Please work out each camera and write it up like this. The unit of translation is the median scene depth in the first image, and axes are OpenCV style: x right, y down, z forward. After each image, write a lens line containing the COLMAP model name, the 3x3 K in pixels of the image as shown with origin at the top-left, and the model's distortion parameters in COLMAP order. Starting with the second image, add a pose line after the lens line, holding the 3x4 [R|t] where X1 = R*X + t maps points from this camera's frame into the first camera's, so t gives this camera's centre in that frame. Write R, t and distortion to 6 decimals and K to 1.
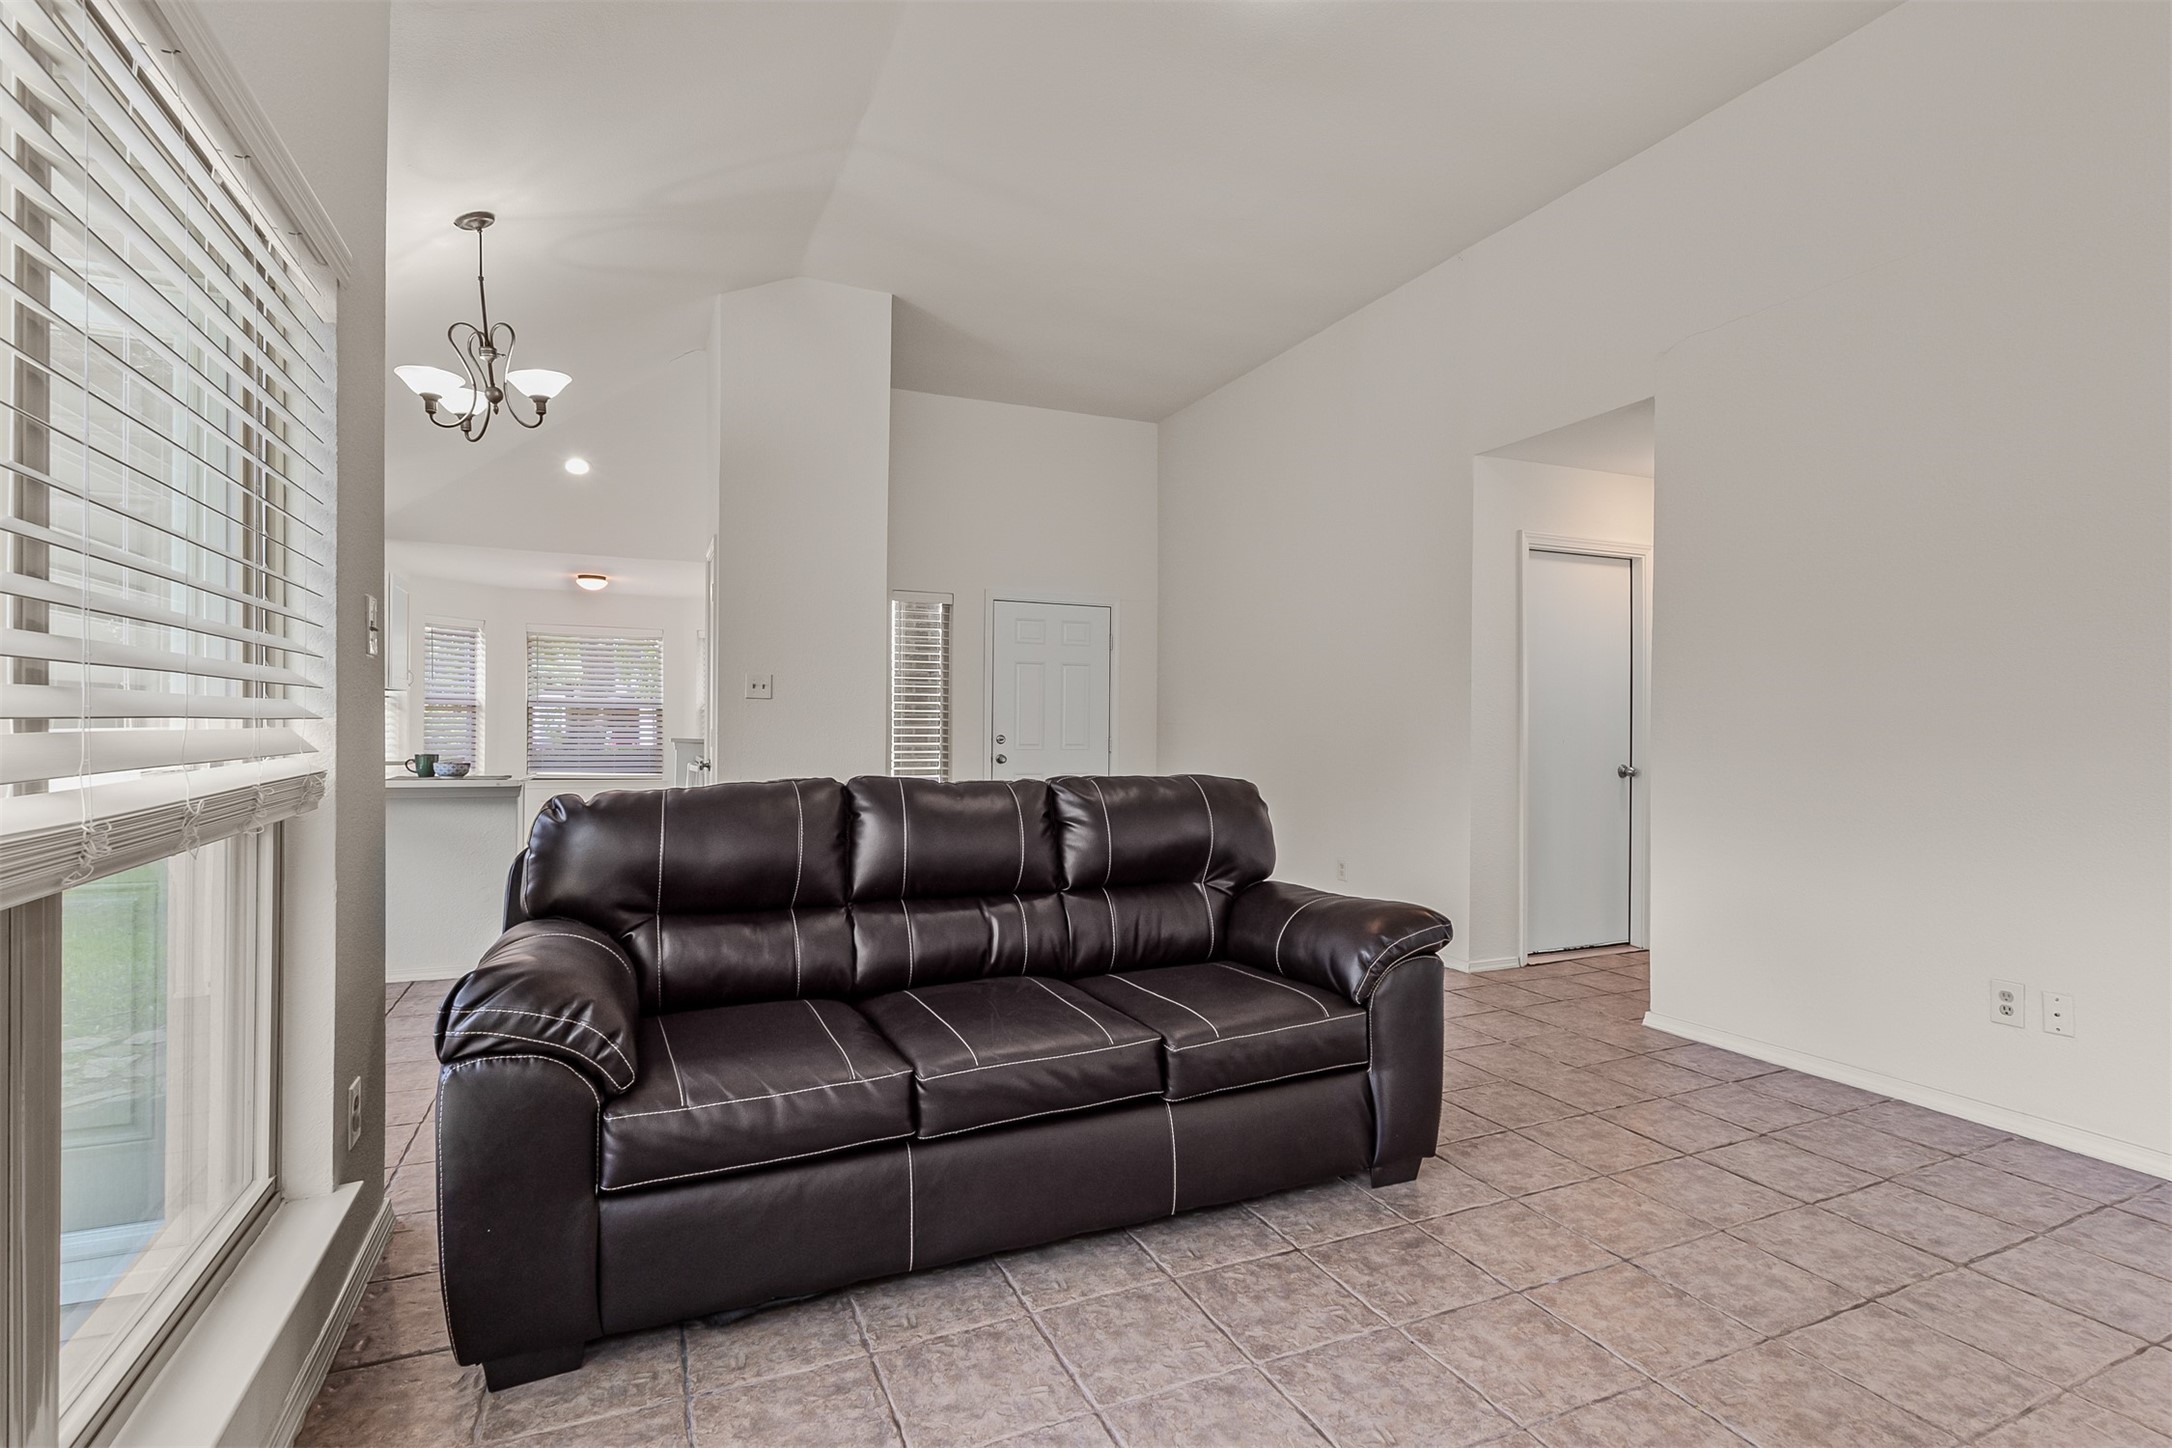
lens RADIAL K [[1071.2, 0, 1086.0], [0, 1071.2, 724.0], [0, 0, 1]] dist [0.001805, 0.000034]
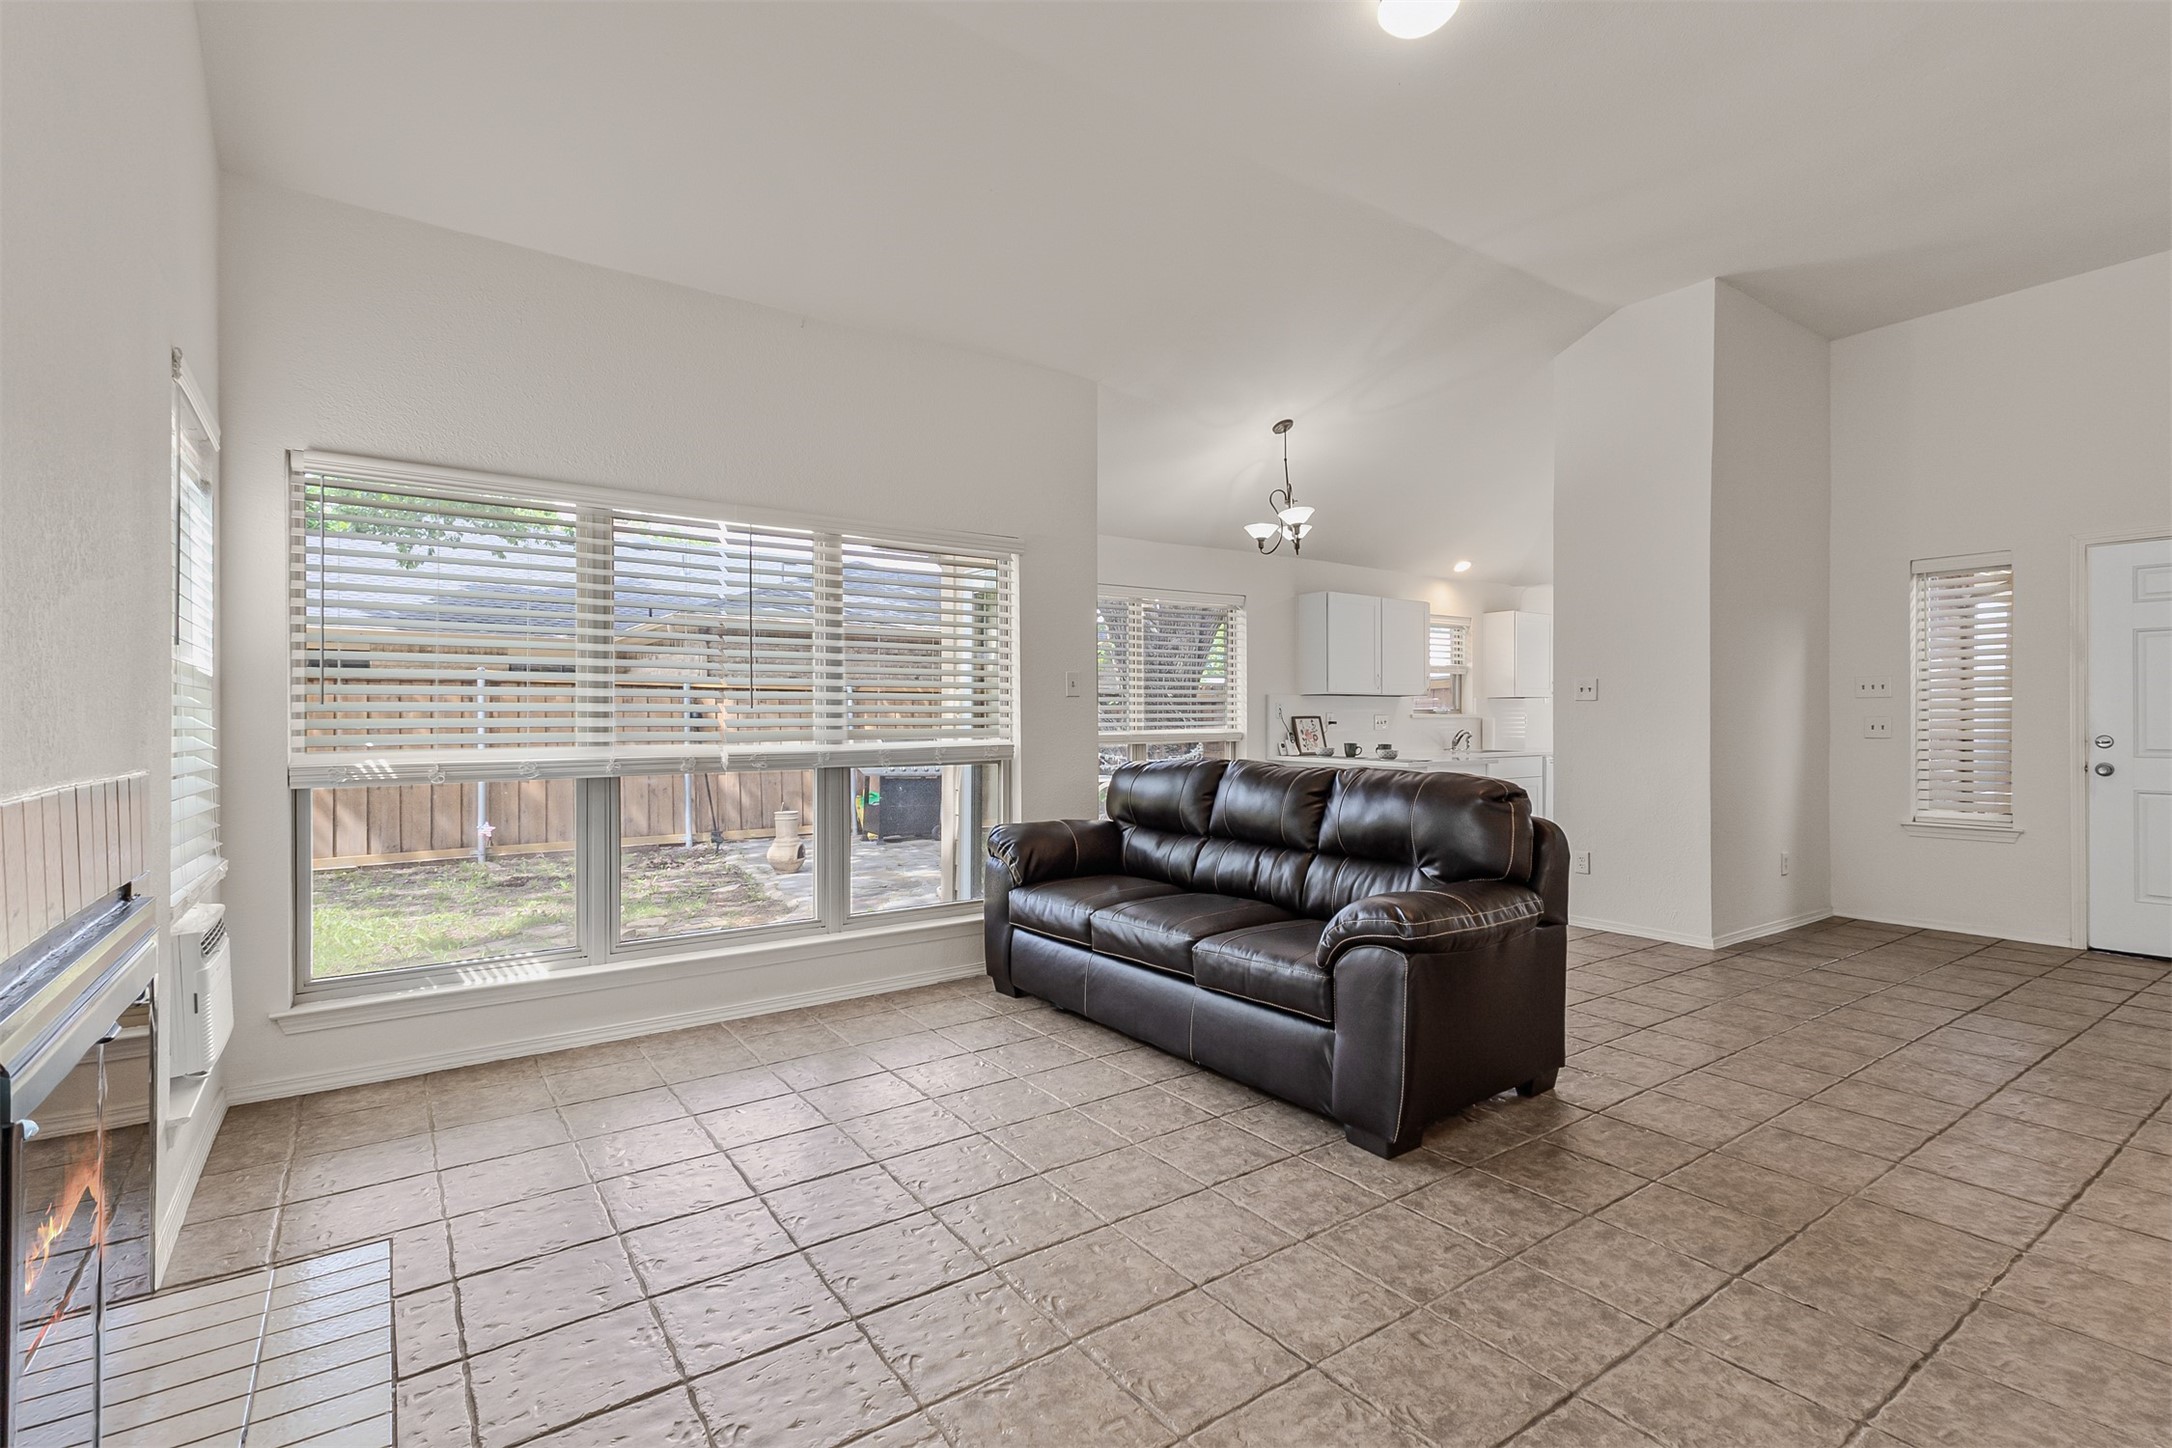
lens RADIAL K [[1003.5, 0, 1086.0], [0, 1003.5, 724.0], [0, 0, 1]] dist [0.021184, -0.000022]
pose [[0.175235, -0.000057, -0.984527, 1.411282], [0.005764, 0.999983, 0.000968, -0.006166], [0.984510, -0.005845, 0.175232, 0.619621]]
